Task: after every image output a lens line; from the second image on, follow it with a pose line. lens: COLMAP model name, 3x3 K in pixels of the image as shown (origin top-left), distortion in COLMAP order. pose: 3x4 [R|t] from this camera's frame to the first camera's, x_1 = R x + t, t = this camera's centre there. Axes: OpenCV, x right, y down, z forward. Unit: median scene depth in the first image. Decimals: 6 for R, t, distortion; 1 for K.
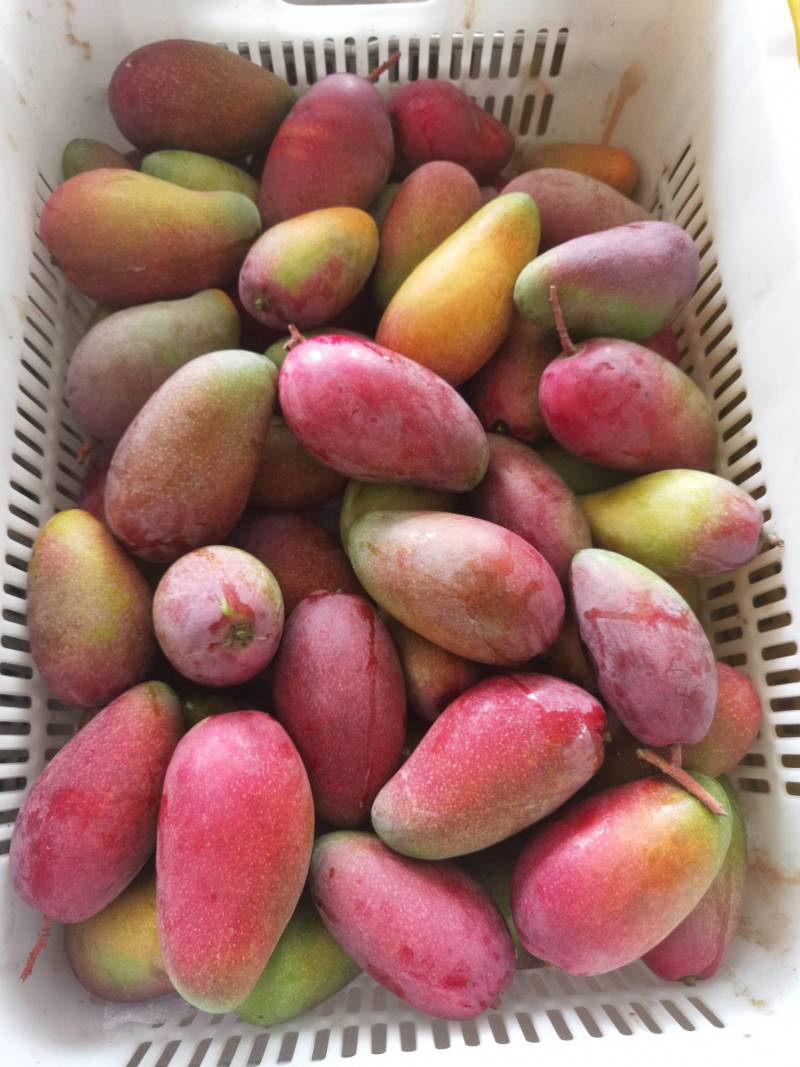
lens RADIAL K [[821.5, 0, 402.4], [0, 821.5, 536.6], [0, 0, 1]] dist [-0.031950, -0.008798]
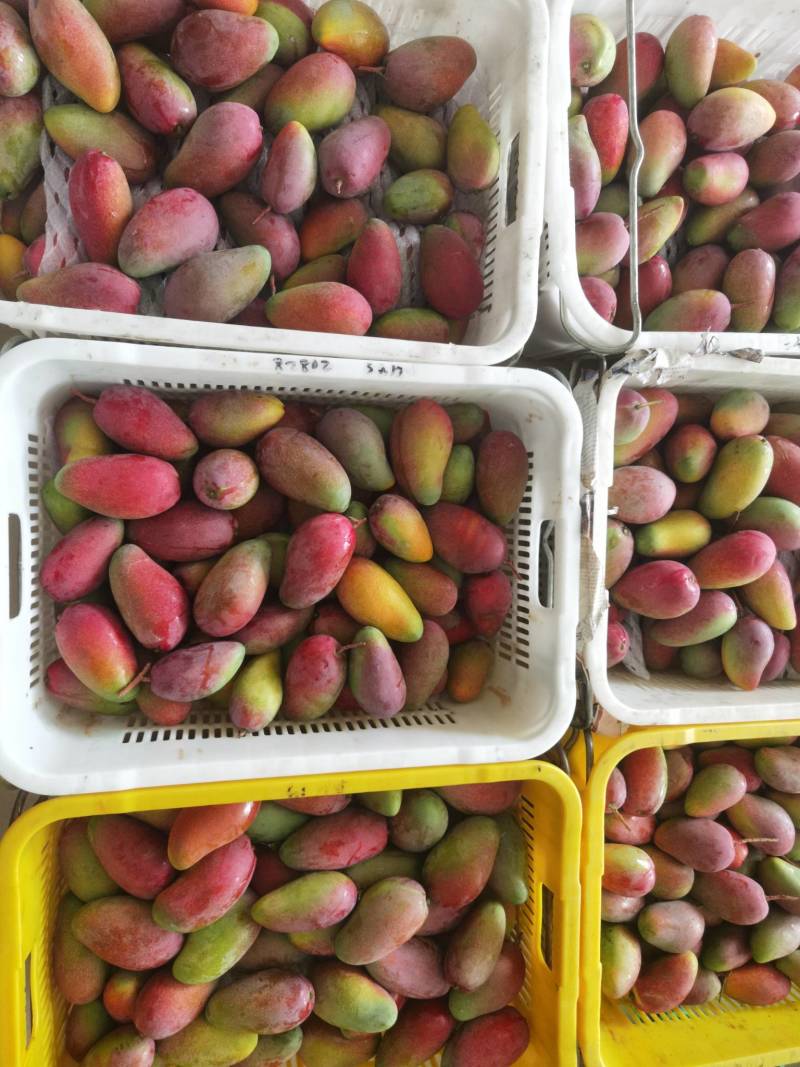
lens RADIAL K [[821.5, 0, 403.6], [0, 821.5, 532.7], [0, 0, 1]] dist [-0.031950, -0.008798]
pose [[-0.074035, 0.997253, 0.002163, -0.128866], [-0.997038, -0.074064, 0.020740, -0.455830], [0.020843, -0.000621, 0.999783, -1.241278]]
